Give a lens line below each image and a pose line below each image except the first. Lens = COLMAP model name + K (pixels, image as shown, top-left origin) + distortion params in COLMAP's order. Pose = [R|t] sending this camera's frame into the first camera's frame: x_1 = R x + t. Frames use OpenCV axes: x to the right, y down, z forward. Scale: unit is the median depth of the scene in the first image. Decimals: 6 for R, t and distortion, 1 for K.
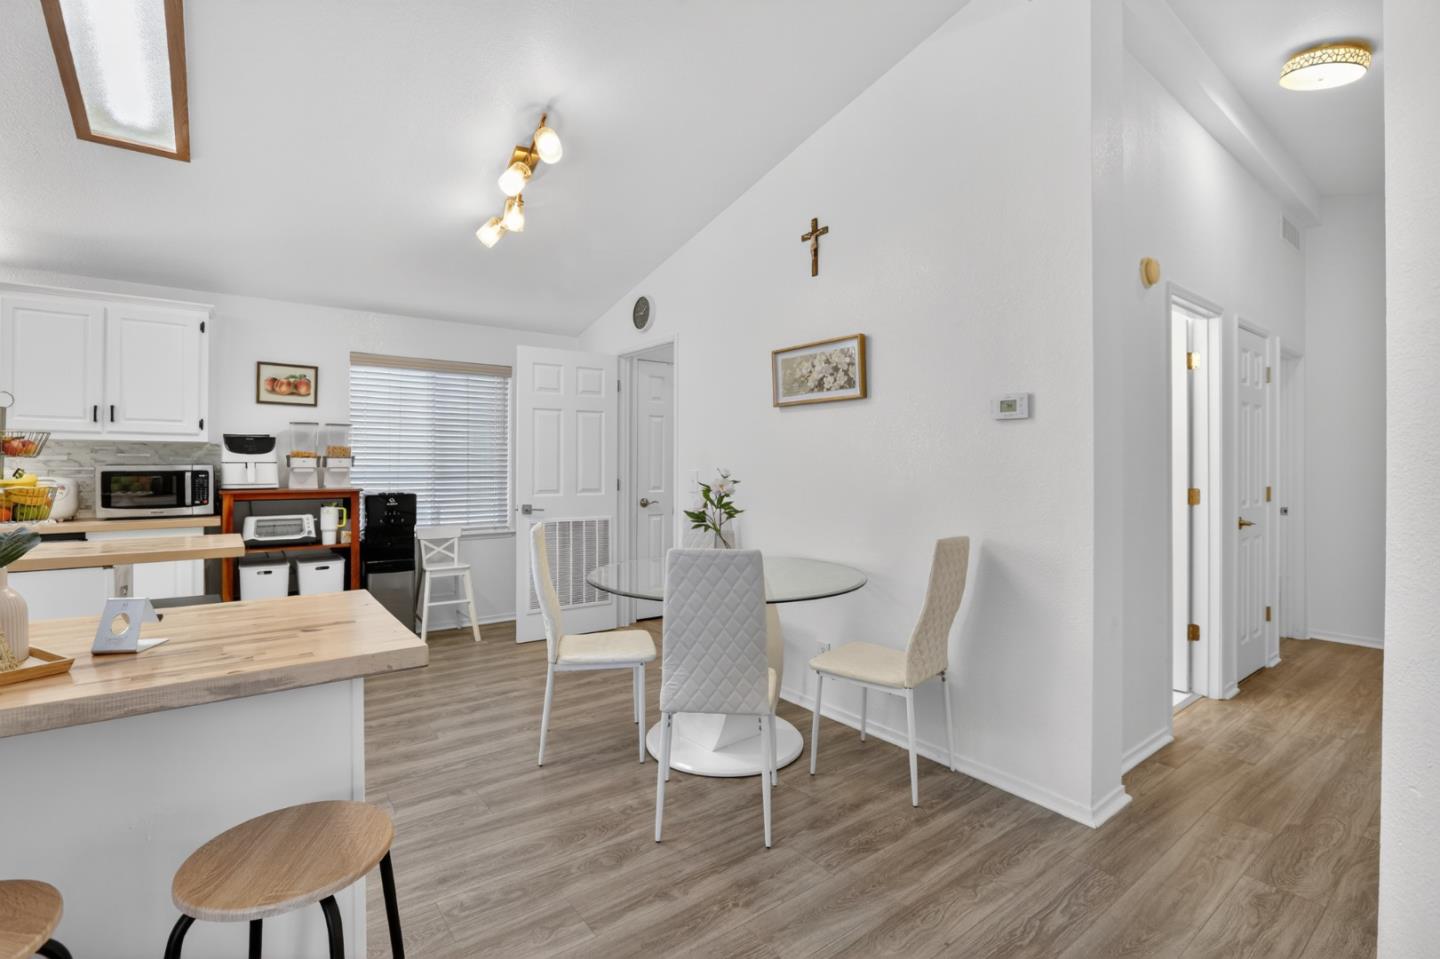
lens RADIAL K [[654.6, 0, 713.9], [0, 654.6, 471.2], [0, 0, 1]] dist [-0.035890, 0.004862]
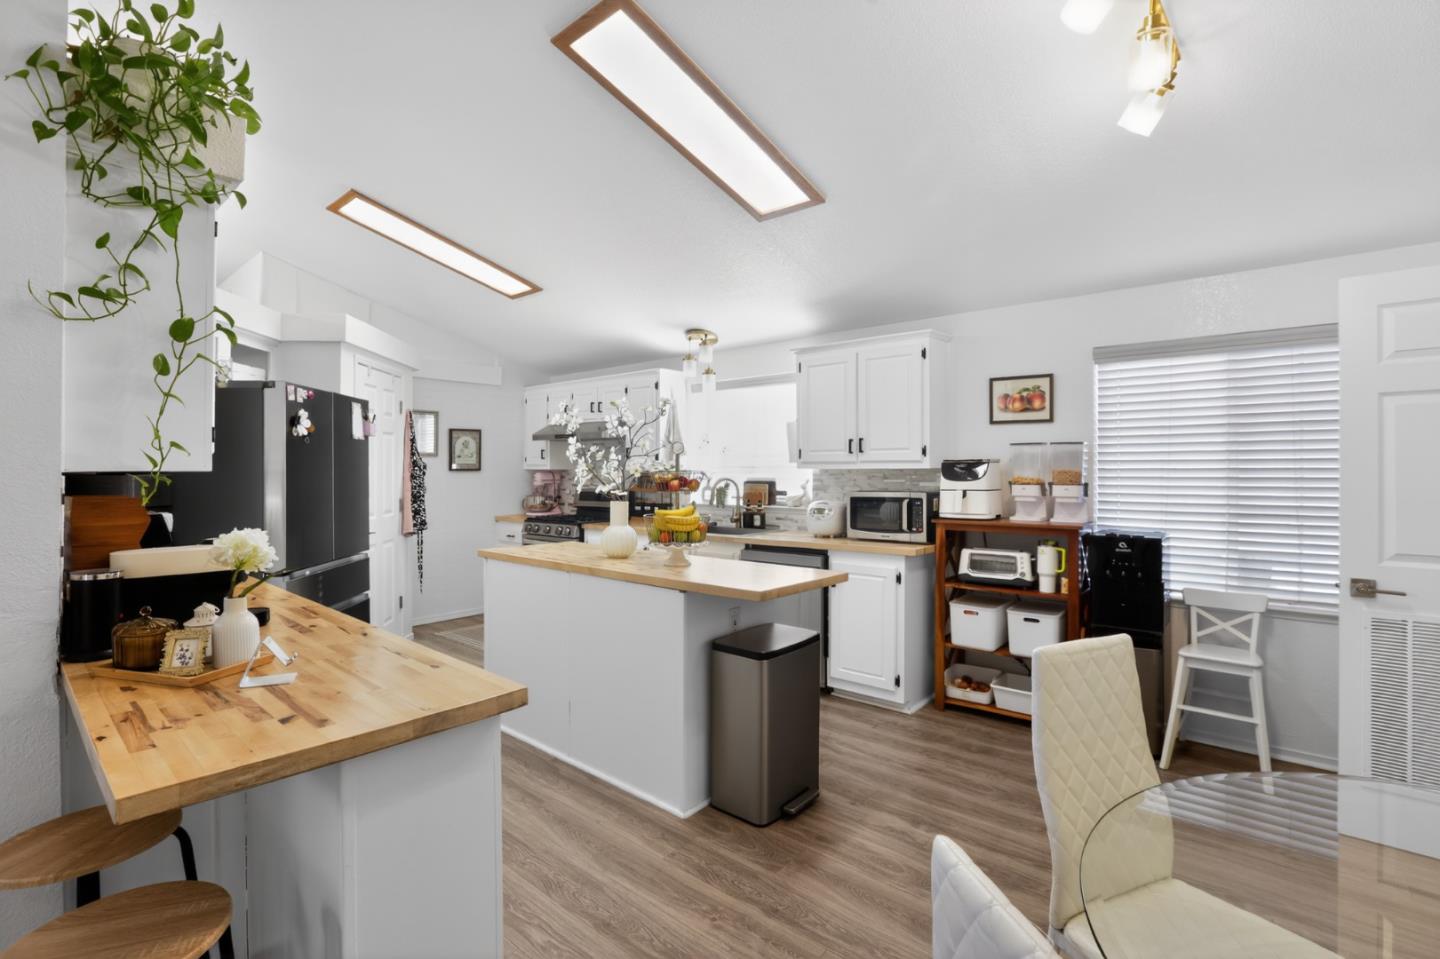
lens RADIAL K [[654.6, 0, 714.5], [0, 654.6, 470.5], [0, 0, 1]] dist [-0.035890, 0.004862]
pose [[0.203212, -0.002166, -0.979132, 0.116449], [-0.005648, 0.999978, -0.003384, -0.034291], [0.979119, 0.006217, 0.203195, 0.430570]]
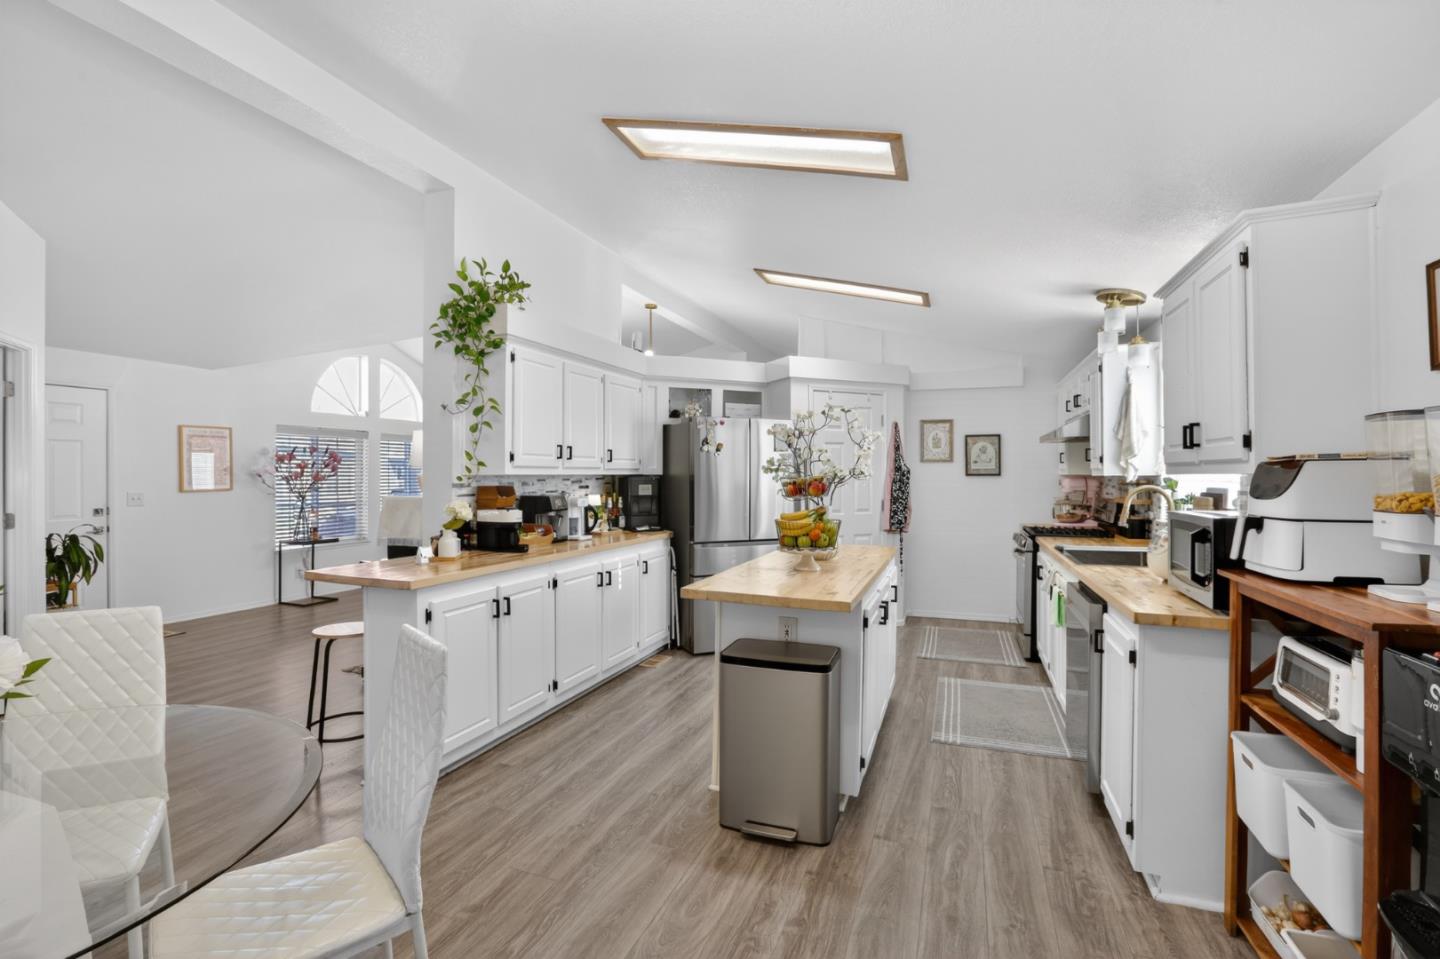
lens RADIAL K [[654.6, 0, 710.0], [0, 654.6, 477.9], [0, 0, 1]] dist [-0.035890, 0.004862]
pose [[-0.850883, -0.002350, -0.525350, -0.130755], [-0.009068, 0.999907, 0.010214, -0.040630], [0.525277, 0.013454, -0.850825, 1.104526]]
